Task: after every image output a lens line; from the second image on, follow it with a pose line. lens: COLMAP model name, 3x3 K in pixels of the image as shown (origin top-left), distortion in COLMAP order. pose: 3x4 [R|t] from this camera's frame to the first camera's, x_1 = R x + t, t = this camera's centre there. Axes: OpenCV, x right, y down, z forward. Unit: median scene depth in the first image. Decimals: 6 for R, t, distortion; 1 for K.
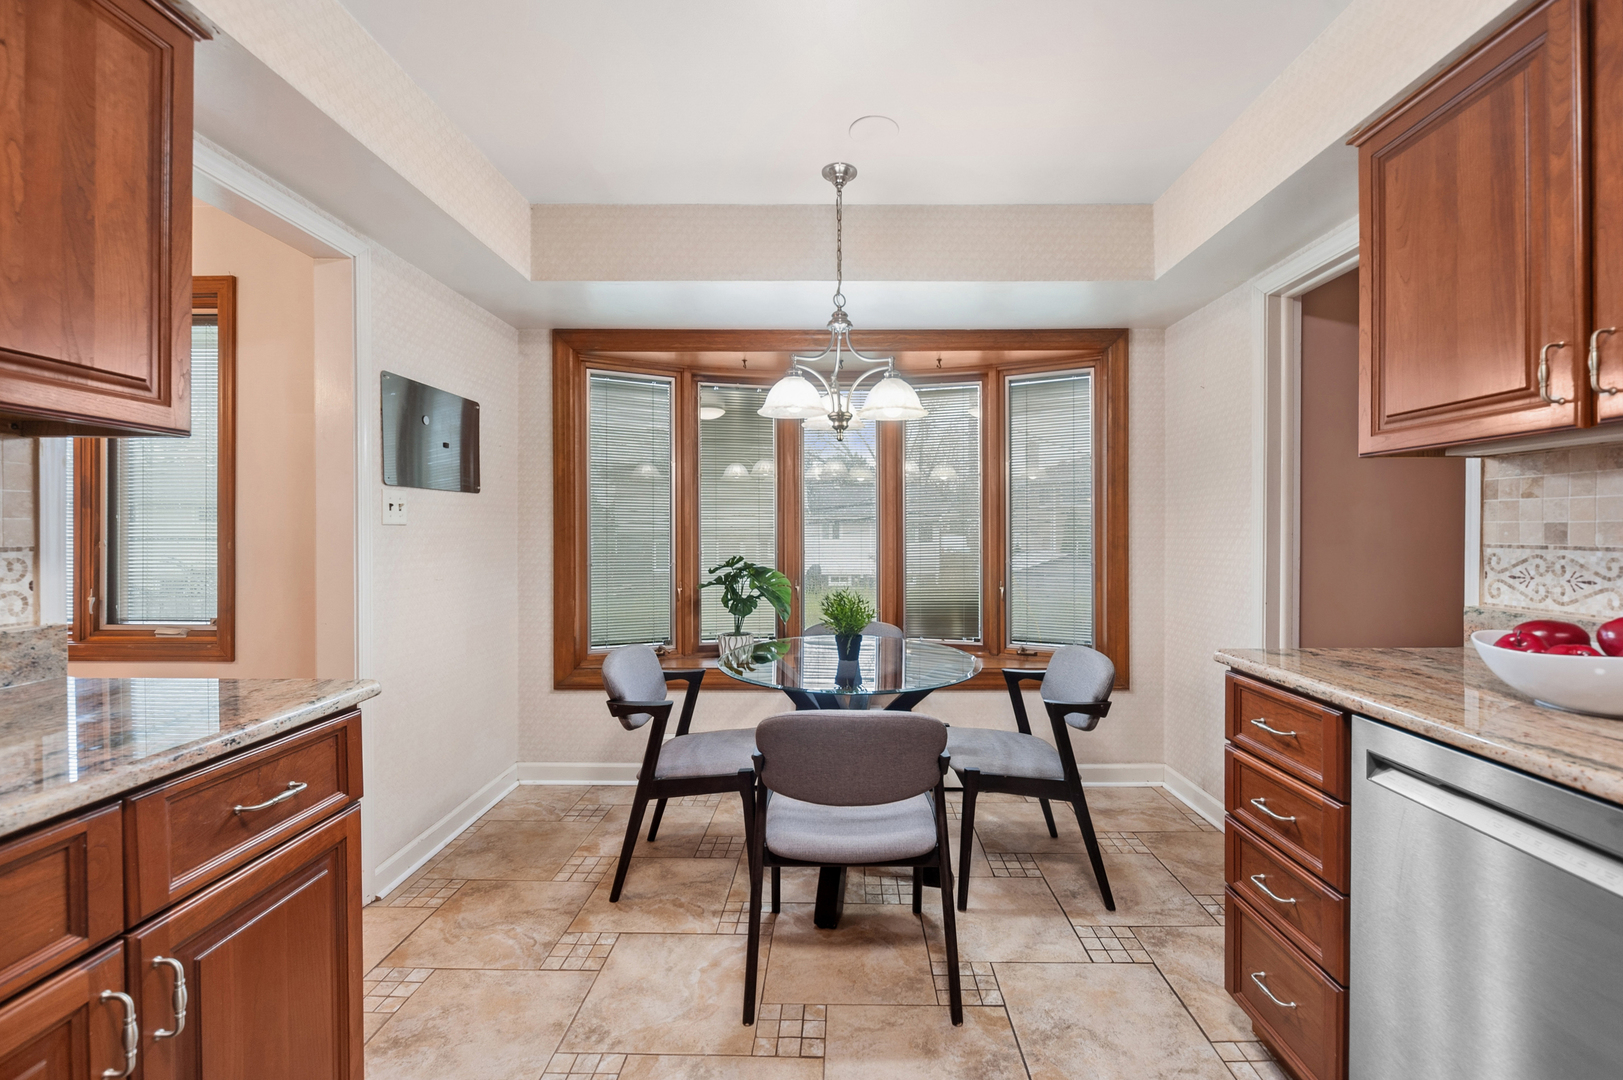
lens RADIAL K [[672.9, 0, 841.2], [0, 672.9, 528.9], [0, 0, 1]] dist [-0.011107, 0.000663]
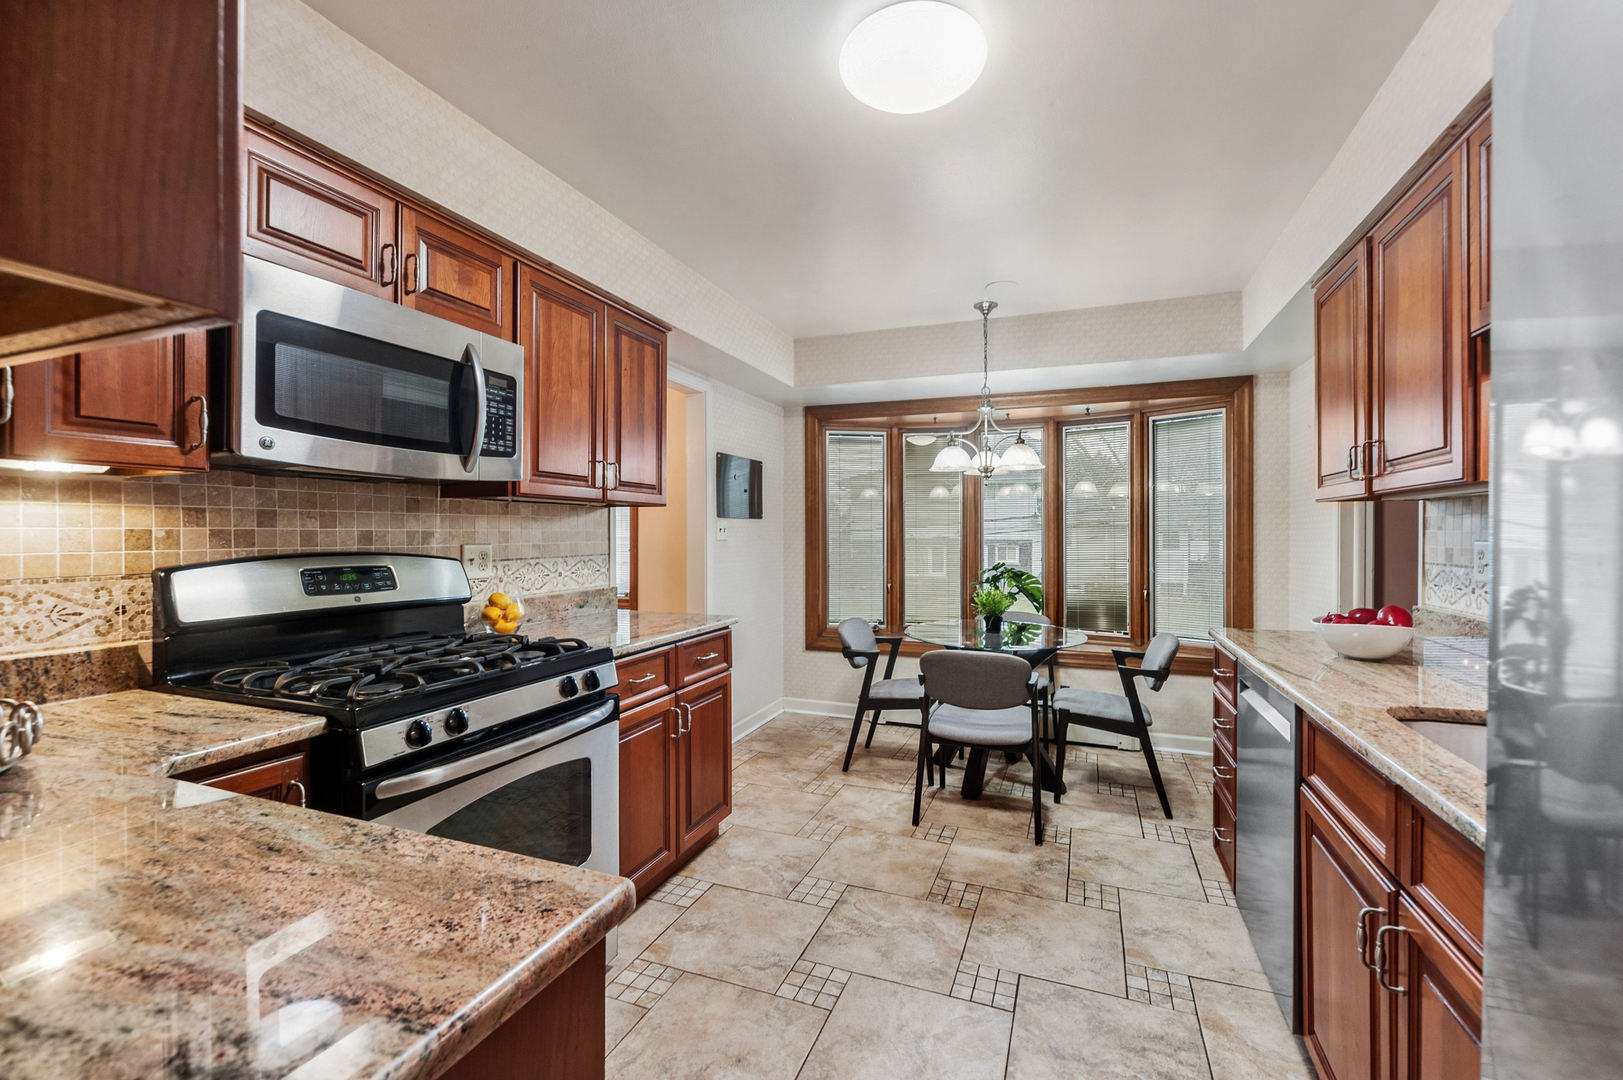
lens RADIAL K [[672.9, 0, 816.7], [0, 672.9, 531.7], [0, 0, 1]] dist [-0.011107, 0.000663]
pose [[0.930175, -0.000204, -0.367117, 0.195559], [-0.000731, 0.999997, -0.002409, -0.024421], [0.367116, 0.002509, 0.930172, -0.523548]]
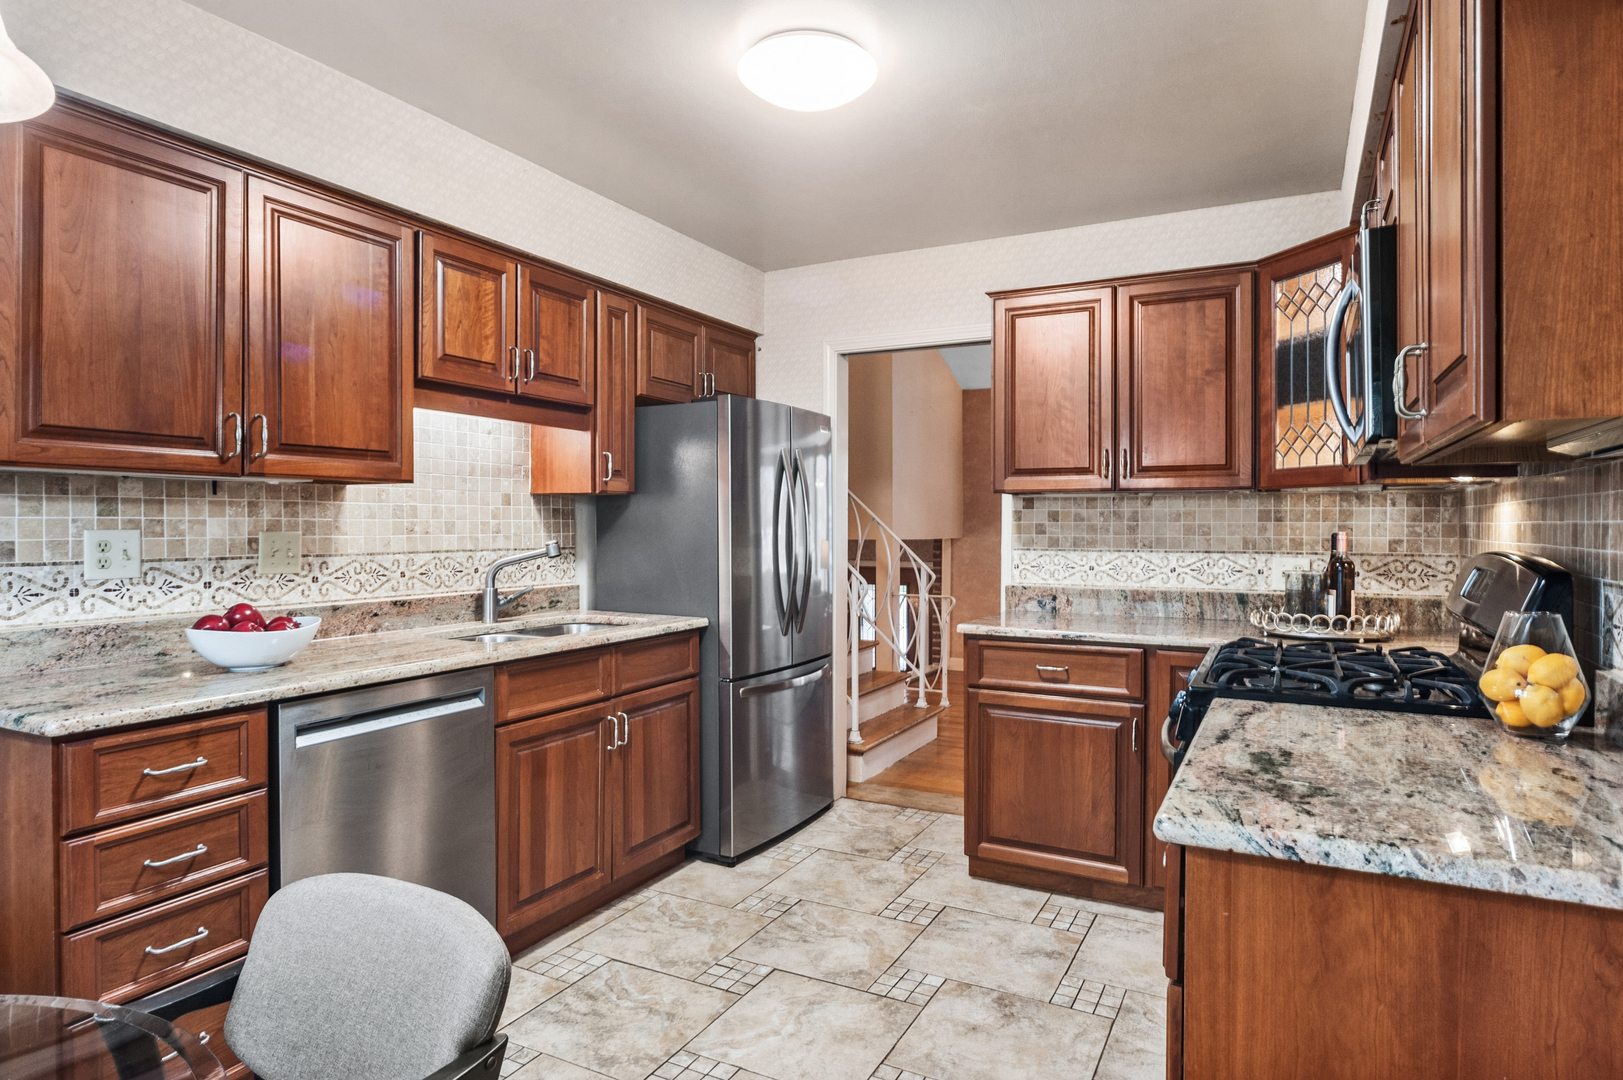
lens RADIAL K [[912.6, 0, 809.5], [0, 912.6, 532.0], [0, 0, 1]] dist [-0.002271, -0.000293]
pose [[-0.877375, -0.010256, 0.479696, -0.462183], [-0.007522, 0.999943, 0.007621, -0.028476], [-0.479747, 0.003078, -0.877402, 1.075638]]
